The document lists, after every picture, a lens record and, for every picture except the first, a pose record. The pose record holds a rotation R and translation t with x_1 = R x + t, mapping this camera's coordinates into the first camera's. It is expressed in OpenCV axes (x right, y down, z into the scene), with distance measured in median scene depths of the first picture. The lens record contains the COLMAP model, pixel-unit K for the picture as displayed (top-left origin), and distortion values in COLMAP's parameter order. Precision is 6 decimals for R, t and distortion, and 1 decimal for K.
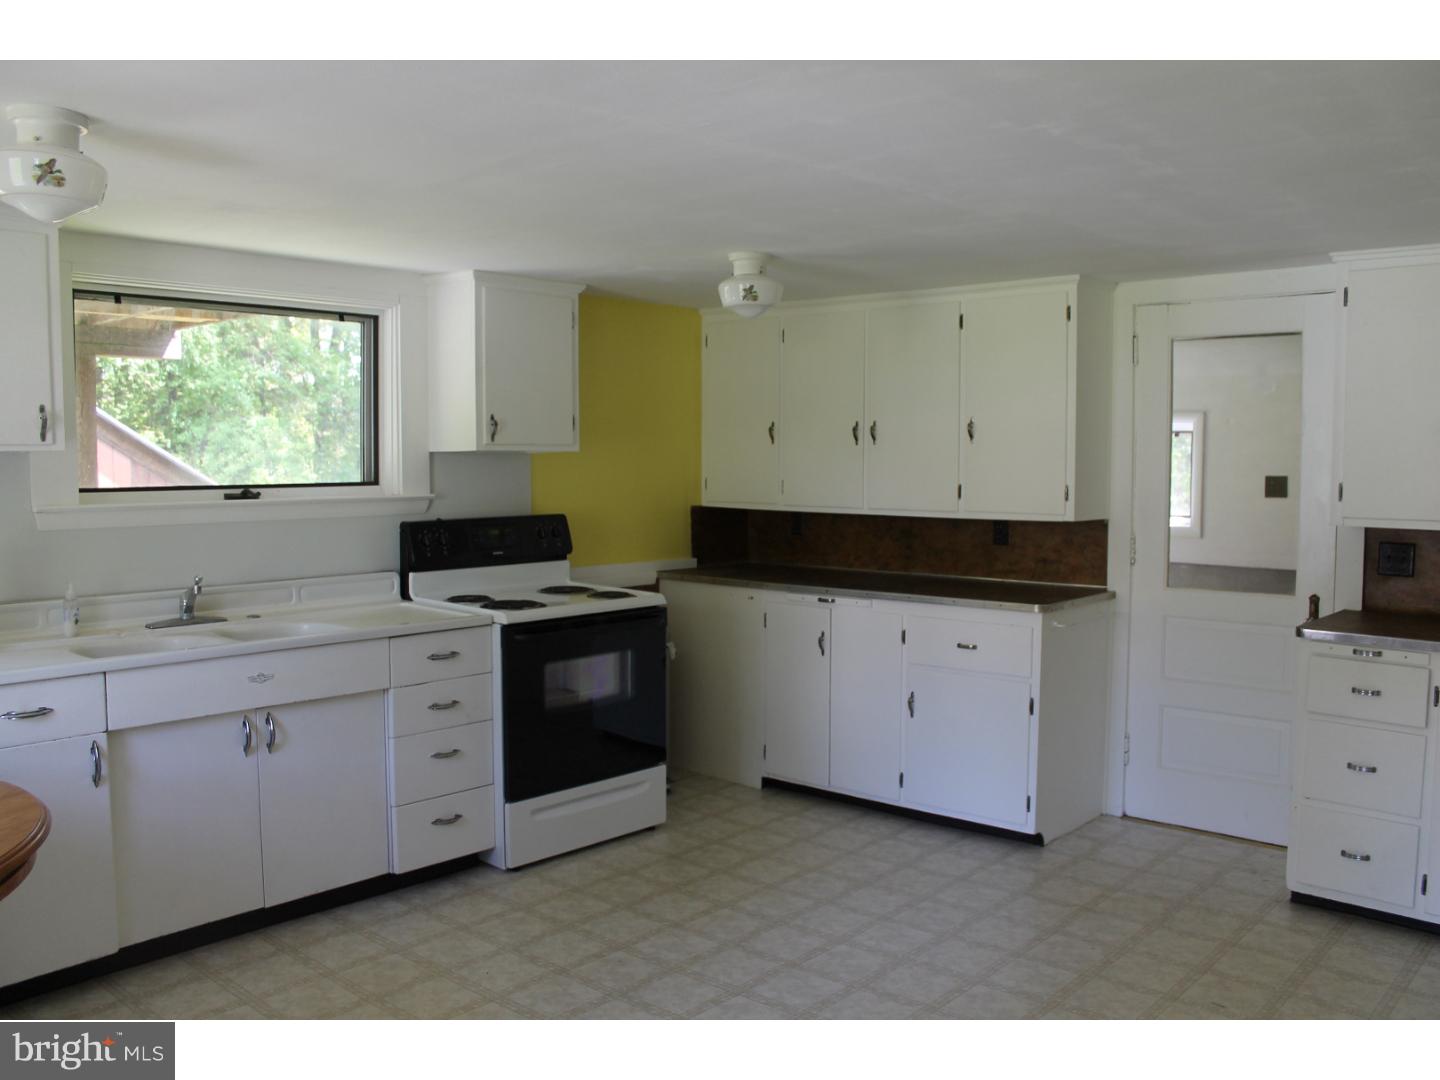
lens RADIAL K [[1213.4, 0, 712.9], [0, 1213.4, 540.9], [0, 0, 1]] dist [-0.165538, 0.138311]
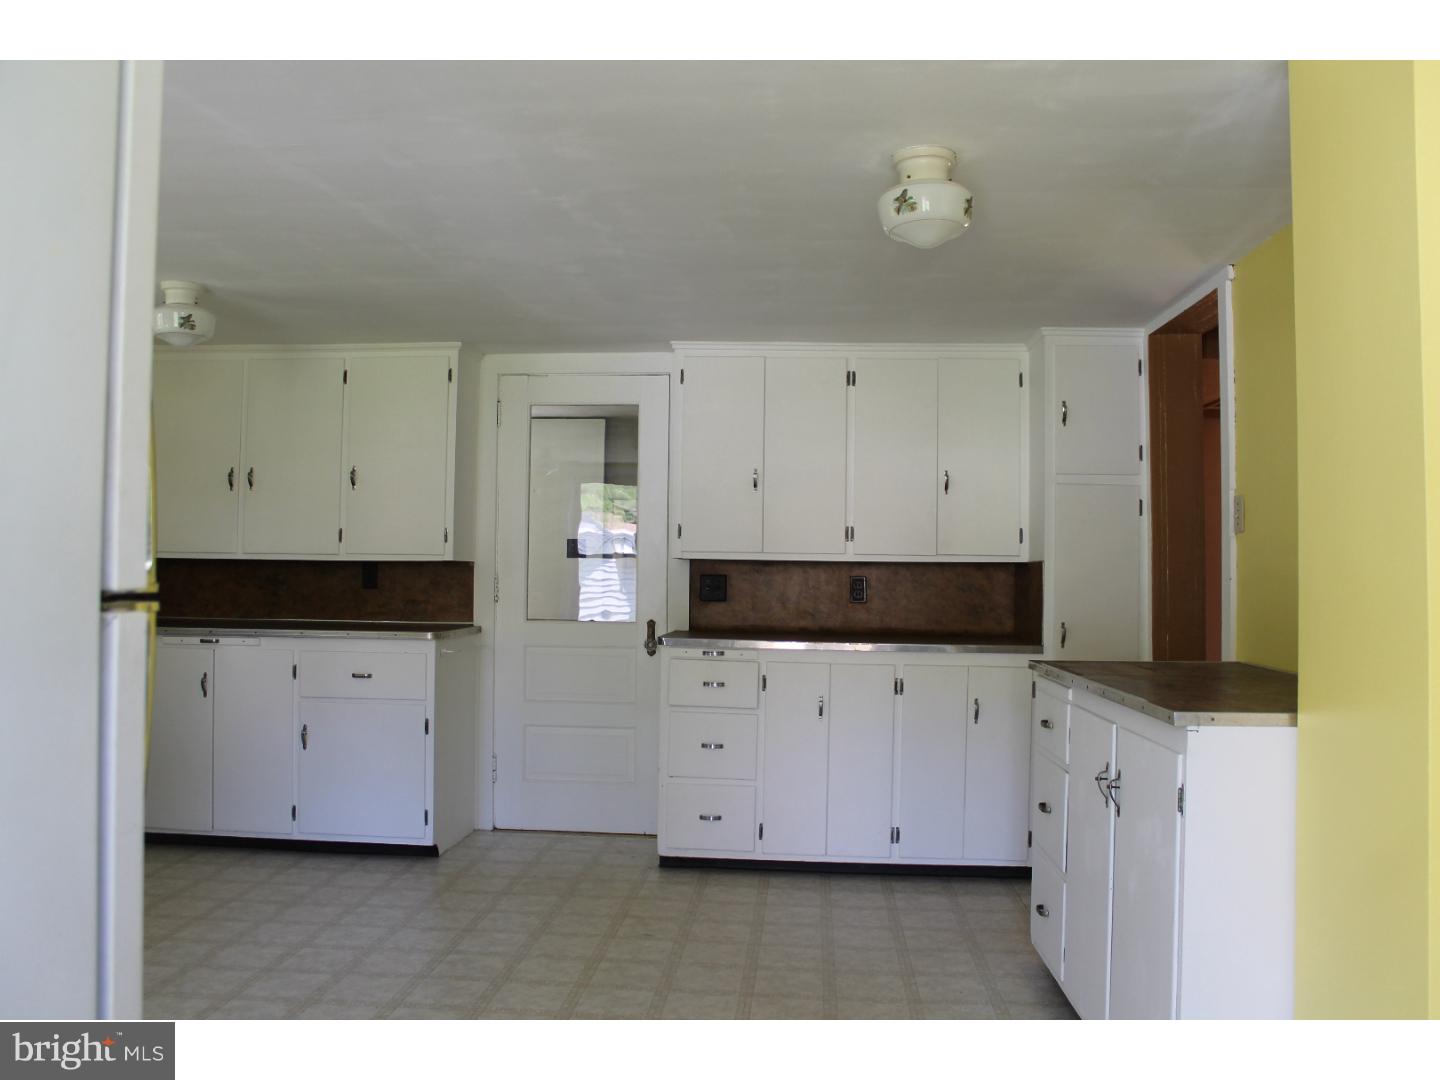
lens RADIAL K [[1213.4, 0, 730.6], [0, 1213.4, 538.9], [0, 0, 1]] dist [-0.165538, 0.138311]
pose [[0.790748, 0.025022, 0.611630, -0.182522], [0.030415, 0.996324, -0.080081, 0.062238], [-0.611385, 0.081927, 0.787081, -0.042780]]
